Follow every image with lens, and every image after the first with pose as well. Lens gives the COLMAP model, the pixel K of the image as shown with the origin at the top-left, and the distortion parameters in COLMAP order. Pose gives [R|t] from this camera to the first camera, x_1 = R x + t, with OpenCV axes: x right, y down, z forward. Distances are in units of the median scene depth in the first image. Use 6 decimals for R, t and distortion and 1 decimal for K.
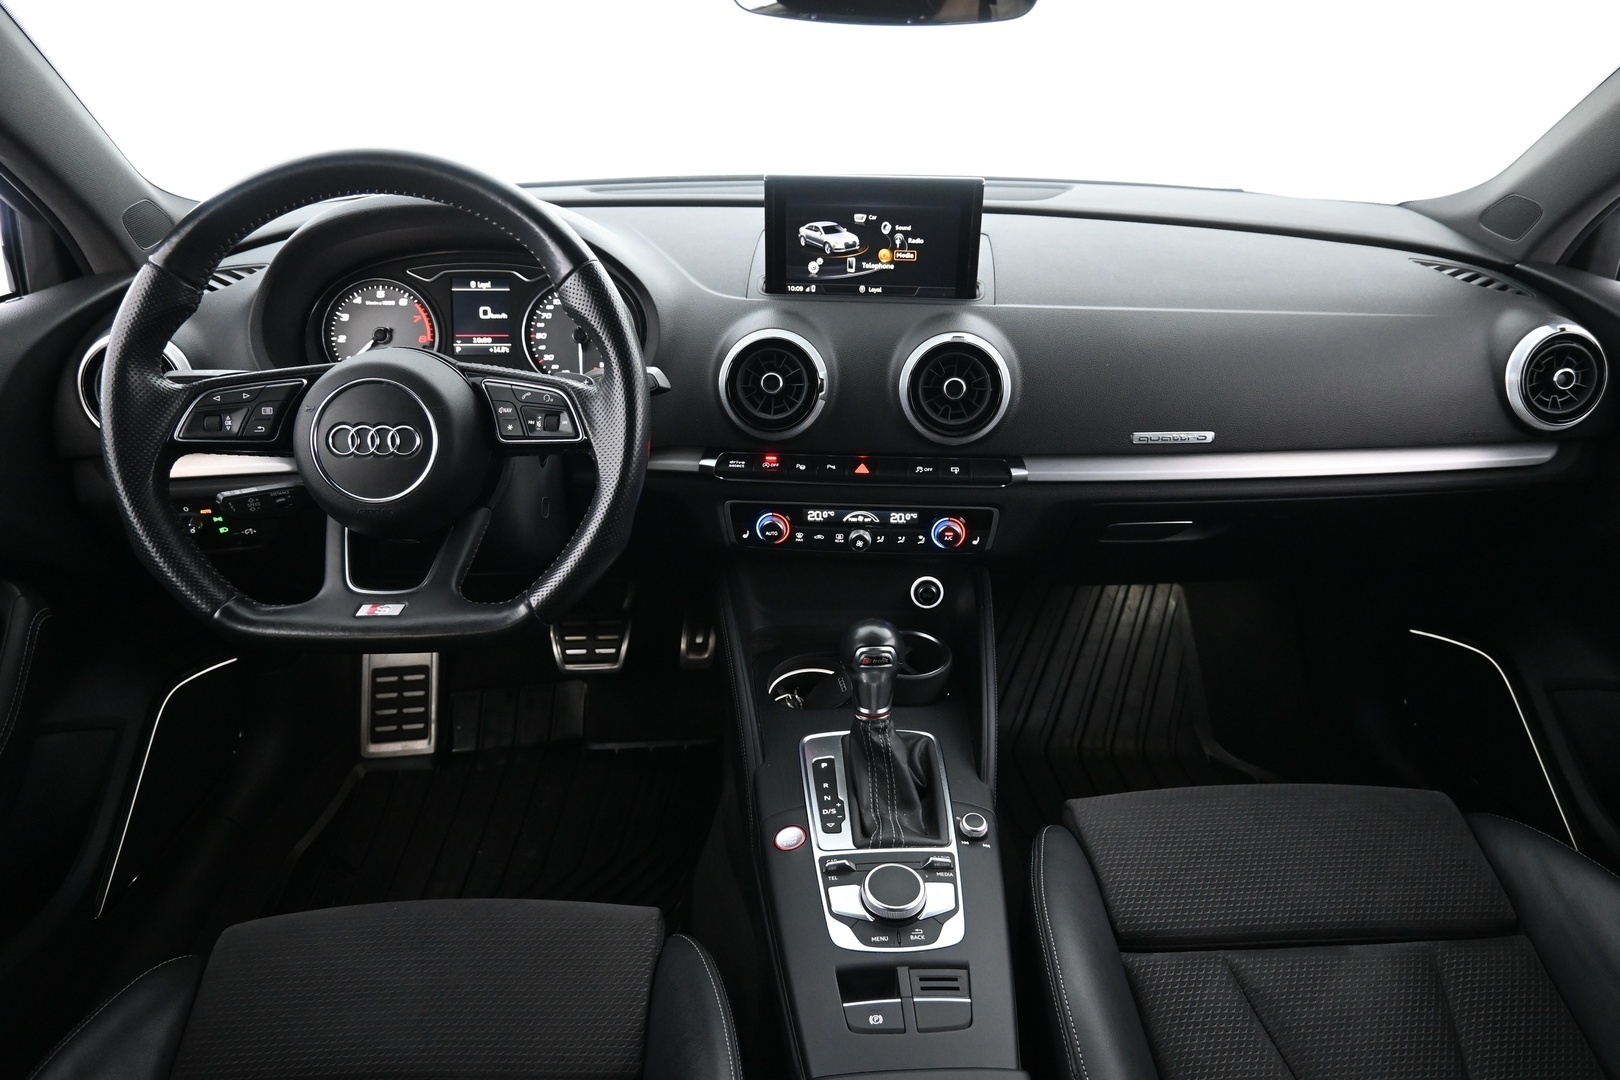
lens RADIAL K [[1100.5, 0, 810.0], [0, 1100.5, 540.0], [0, 0, 1]] dist [-0.002885, -0.001704]
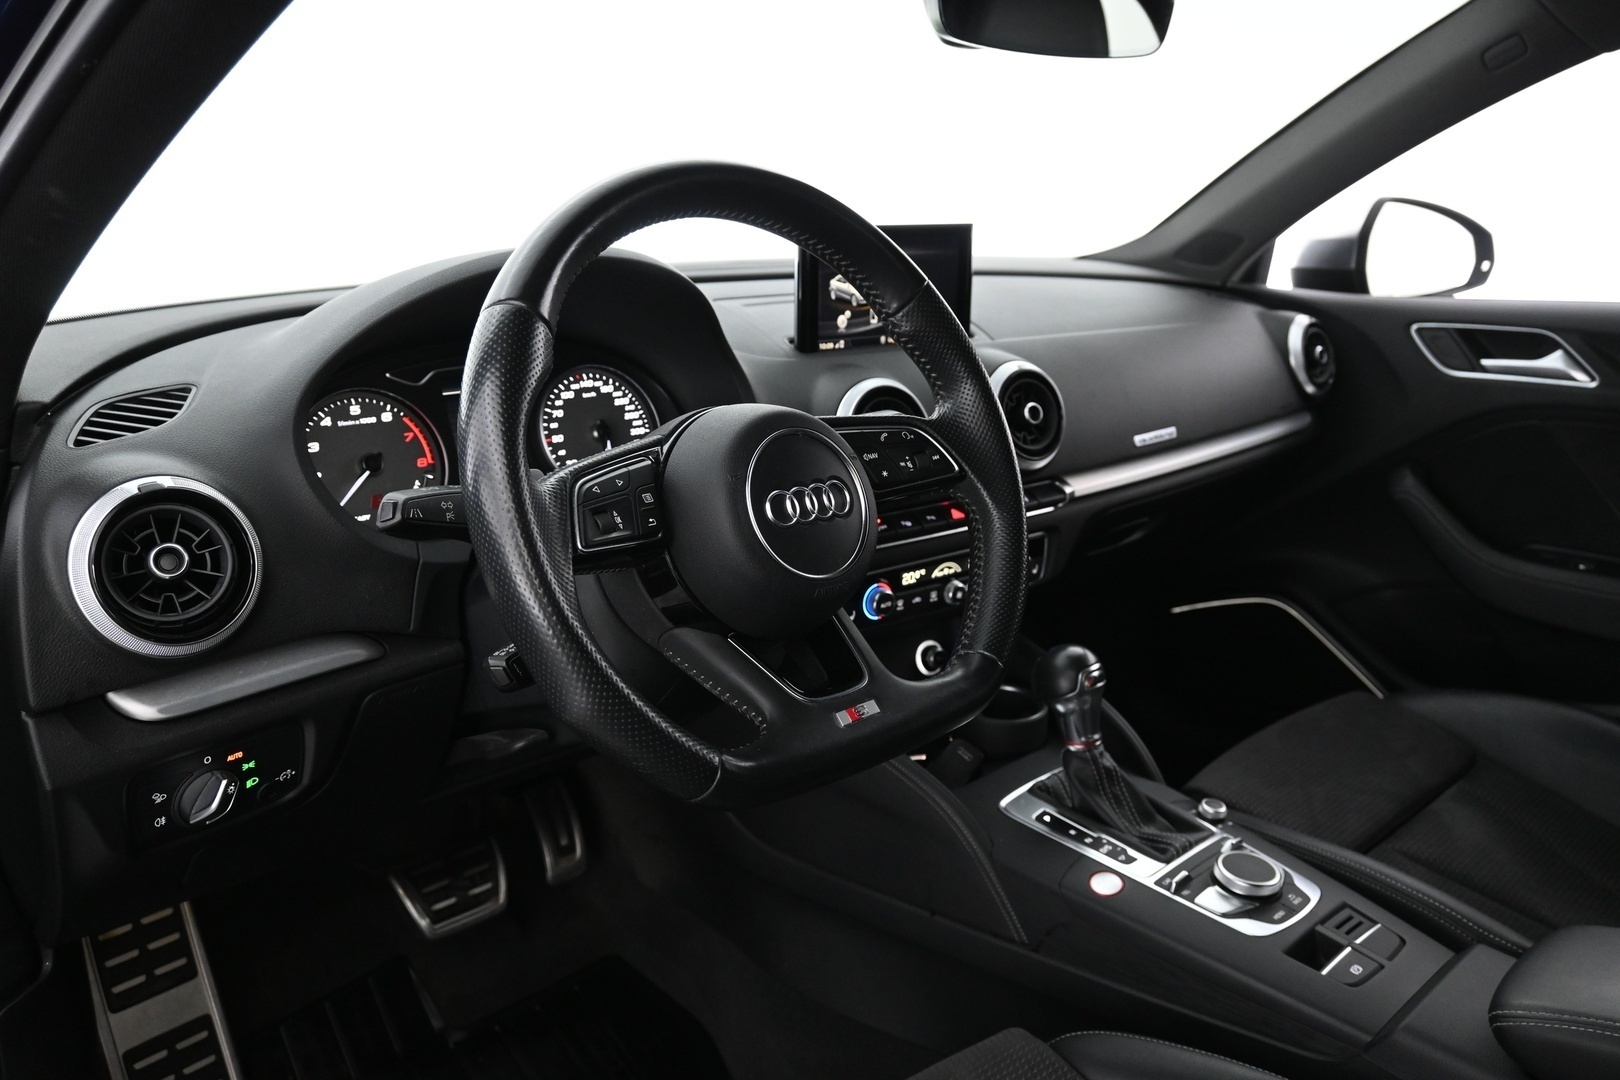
lens RADIAL K [[1263.7, 0, 810.0], [0, 1263.7, 540.0], [0, 0, 1]] dist [-0.011085, 0.000919]
pose [[0.768074, -0.179744, 0.614618, -0.720717], [0.282659, 0.956398, -0.073534, 0.001631], [-0.574602, 0.230207, 0.785390, 0.215918]]
